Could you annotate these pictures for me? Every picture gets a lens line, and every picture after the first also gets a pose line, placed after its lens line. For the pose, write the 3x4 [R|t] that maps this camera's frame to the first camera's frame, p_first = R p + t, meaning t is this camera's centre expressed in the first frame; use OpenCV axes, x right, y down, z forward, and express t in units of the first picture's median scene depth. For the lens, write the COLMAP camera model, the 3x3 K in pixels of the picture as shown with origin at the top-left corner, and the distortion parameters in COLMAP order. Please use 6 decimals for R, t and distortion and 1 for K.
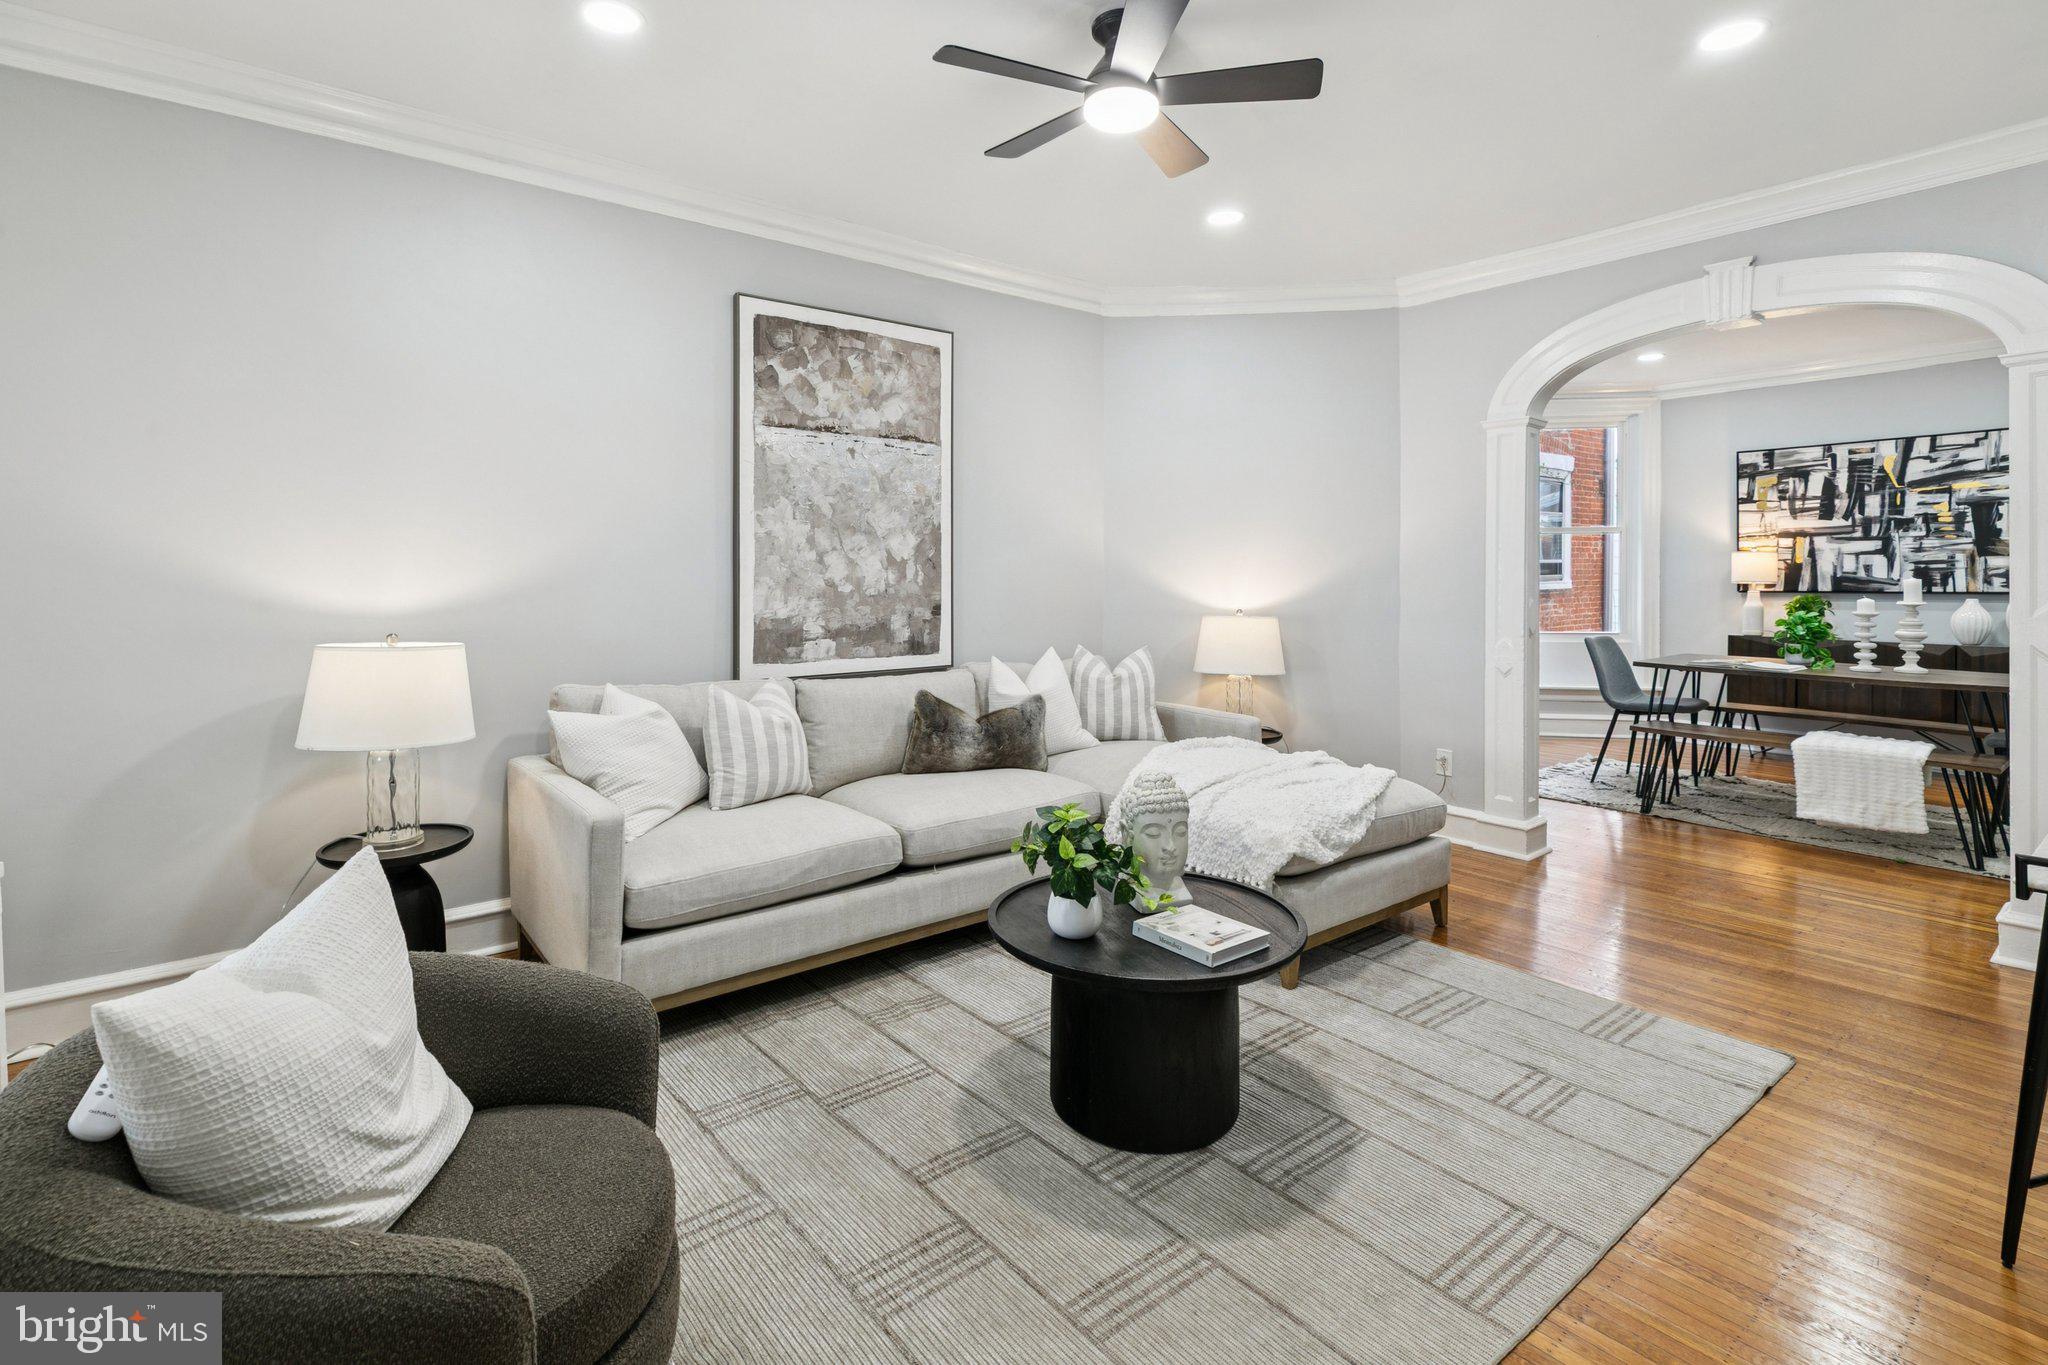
lens RADIAL K [[970.2, 0, 992.2], [0, 970.2, 590.0], [0, 0, 1]] dist [0.002321, -0.002936]
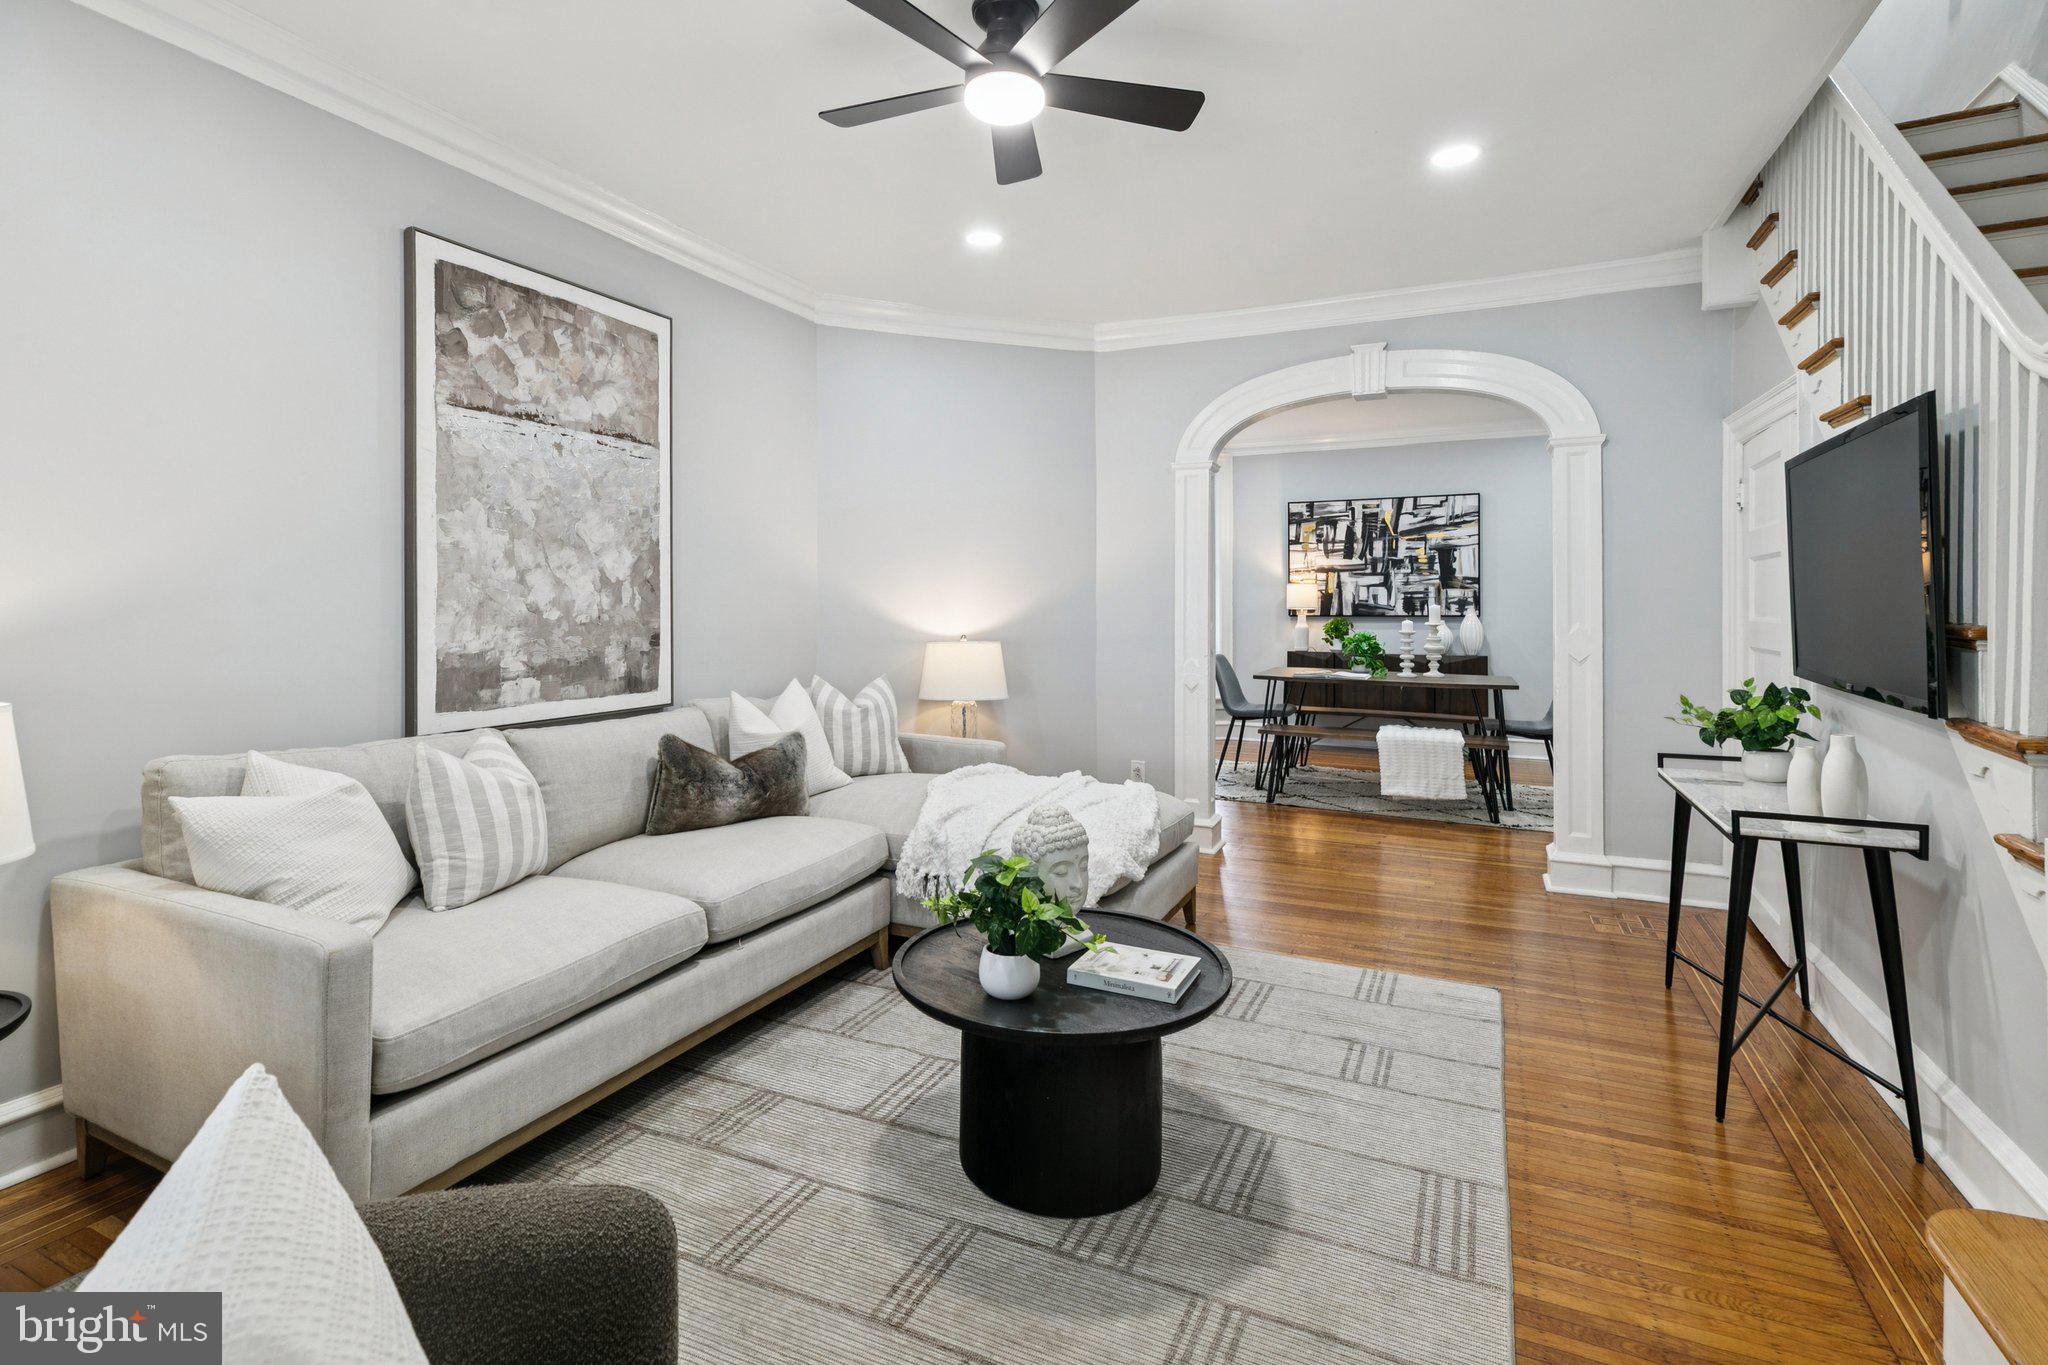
lens RADIAL K [[970.2, 0, 998.3], [0, 970.2, 613.9], [0, 0, 1]] dist [0.002321, -0.002936]
pose [[0.894676, -0.002444, 0.446710, -0.170269], [0.004083, 0.999988, -0.002707, 0.001354], [-0.446698, 0.004246, 0.894675, 0.099539]]
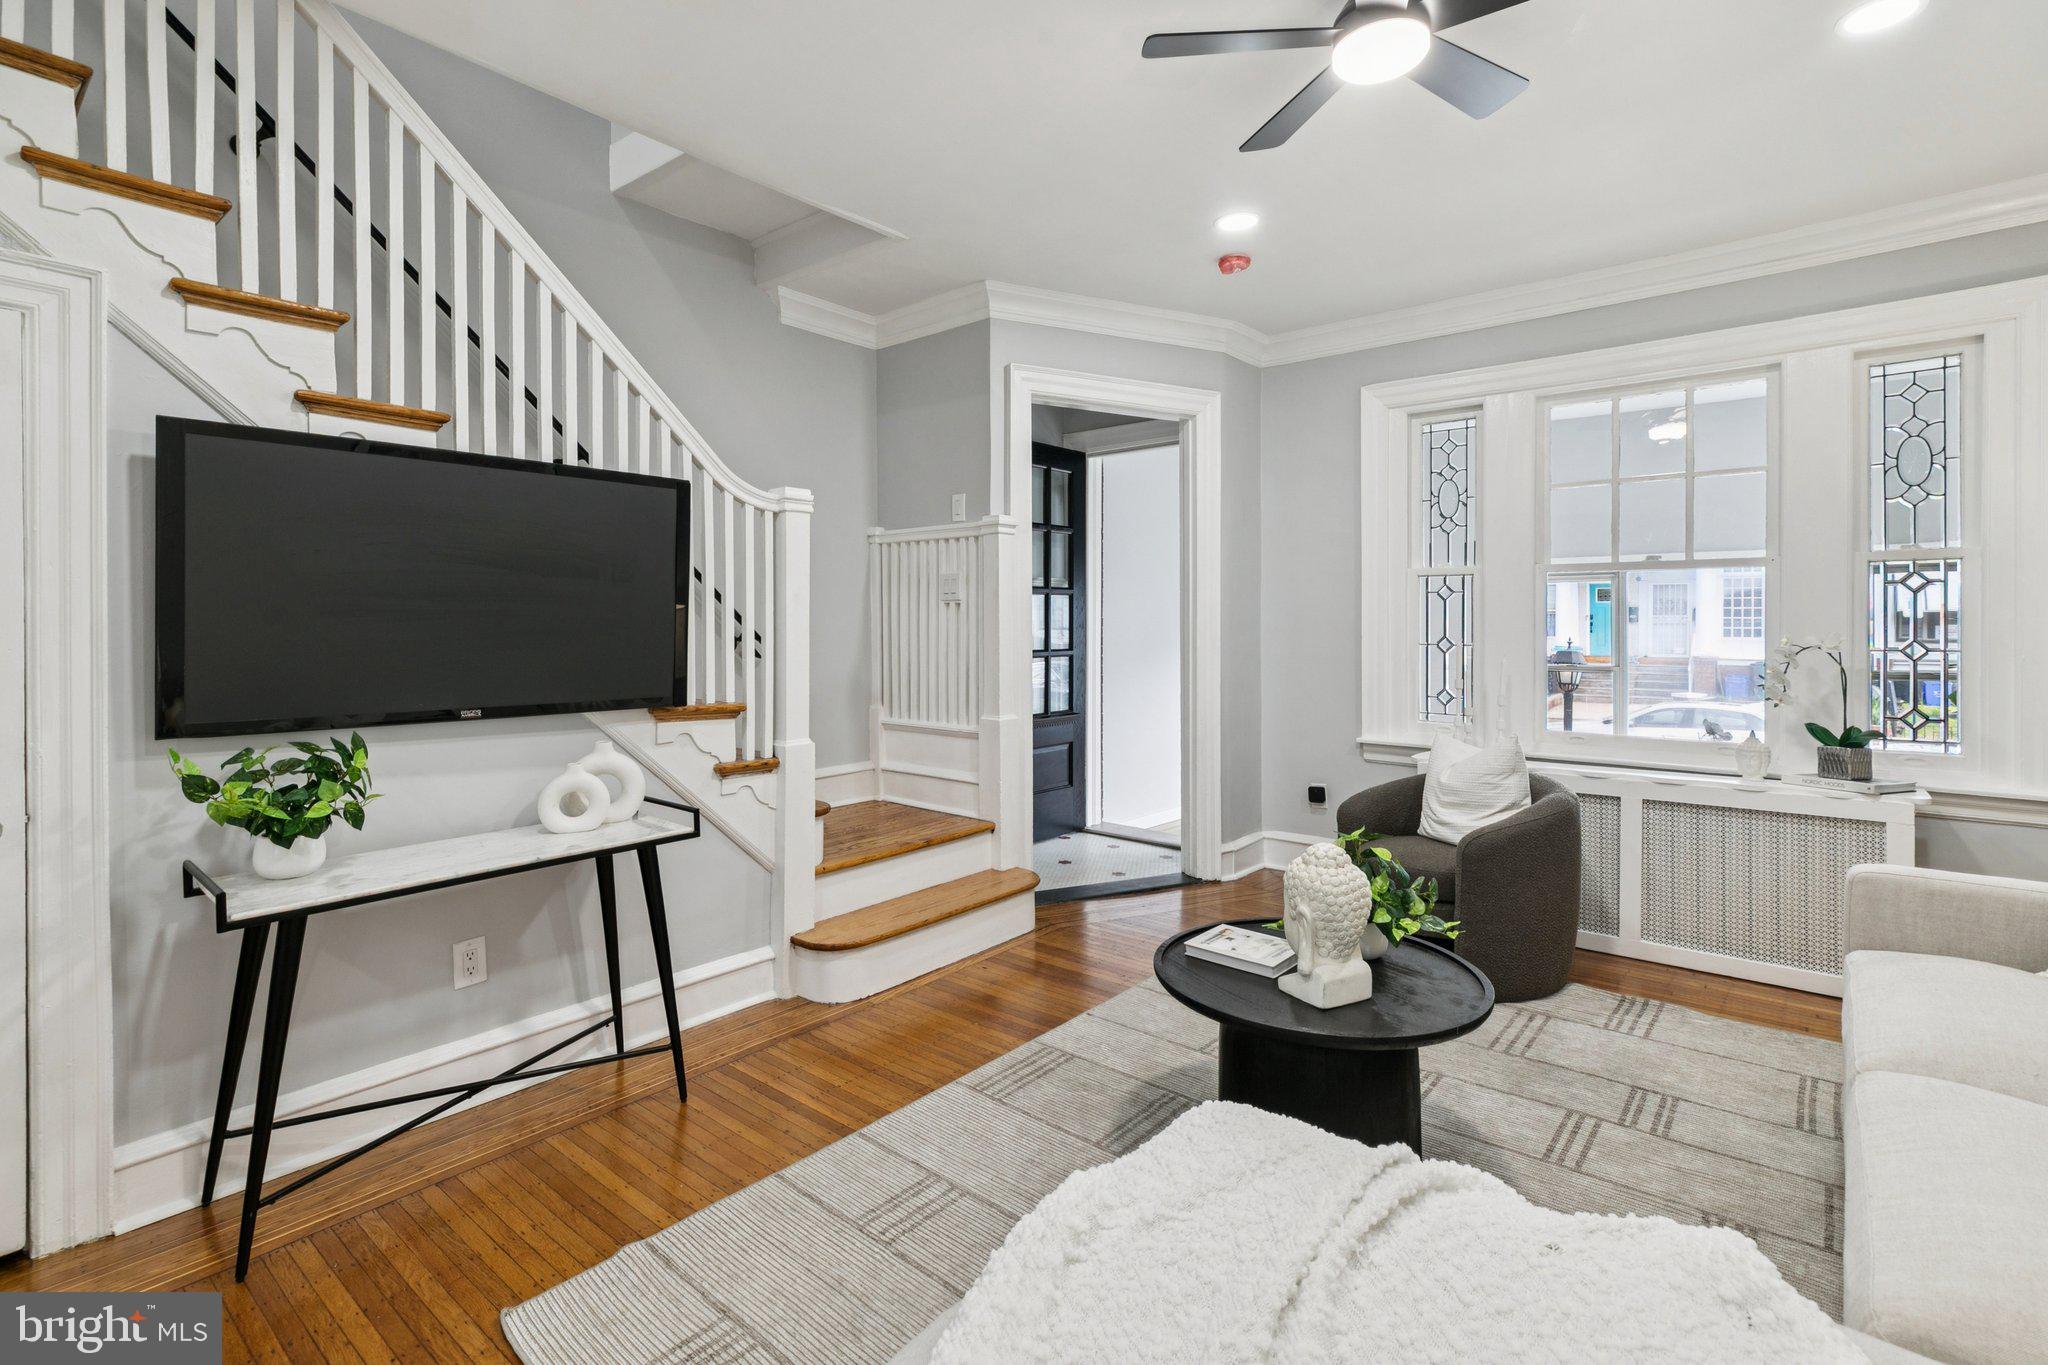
lens RADIAL K [[970.2, 0, 964.5], [0, 970.2, 645.2], [0, 0, 1]] dist [0.002321, -0.002936]
pose [[-0.978069, 0.012484, -0.207905, 0.391859], [0.004993, 0.999321, 0.036515, -0.013579], [0.208219, 0.034677, -0.977467, 1.020650]]
